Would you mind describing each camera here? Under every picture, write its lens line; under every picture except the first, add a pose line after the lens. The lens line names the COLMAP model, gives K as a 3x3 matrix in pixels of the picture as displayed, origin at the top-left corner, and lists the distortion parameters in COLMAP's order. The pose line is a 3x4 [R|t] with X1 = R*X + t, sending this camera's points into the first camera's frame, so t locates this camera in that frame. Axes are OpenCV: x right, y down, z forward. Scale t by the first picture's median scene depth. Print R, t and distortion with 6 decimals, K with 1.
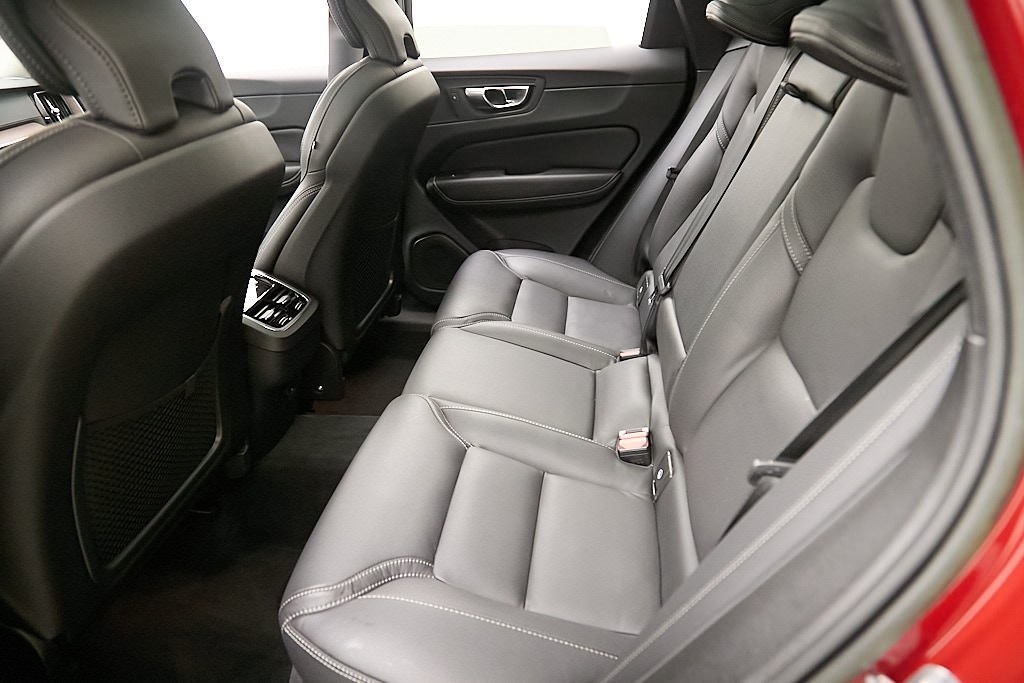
lens RADIAL K [[691.9, 0, 510.7], [0, 691.9, 341.4], [0, 0, 1]] dist [-0.002889, -0.005294]
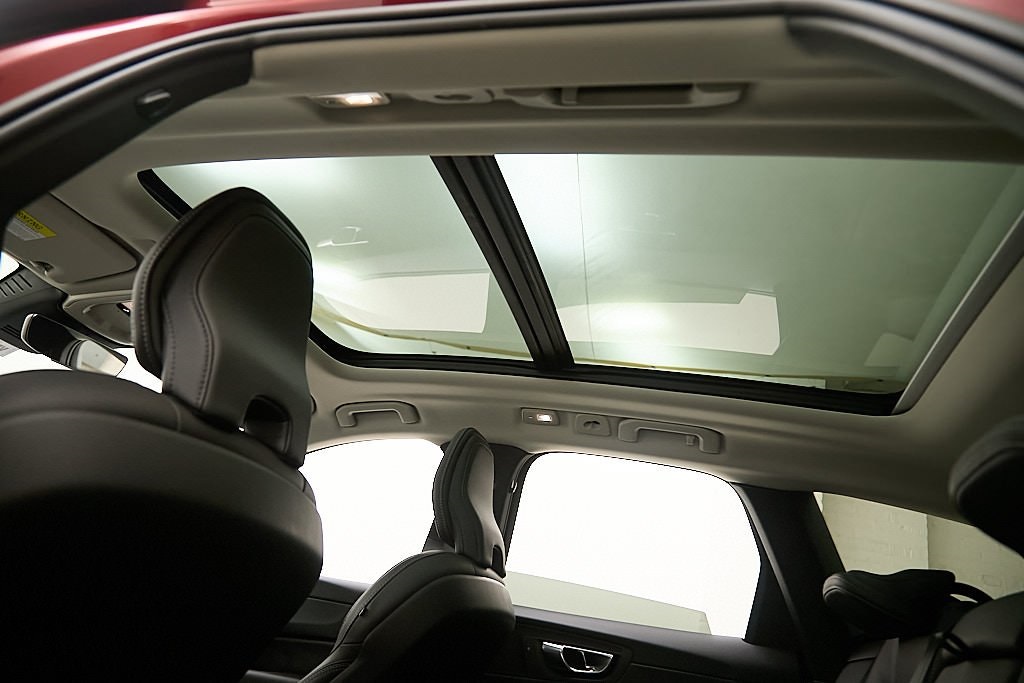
lens RADIAL K [[691.9, 0, 511.4], [0, 691.9, 341.0], [0, 0, 1]] dist [-0.002889, -0.005294]
pose [[0.966840, 0.159999, -0.199049, 0.015748], [-0.255365, 0.614852, -0.746154, 0.103717], [0.003002, 0.772241, 0.635322, 0.171888]]
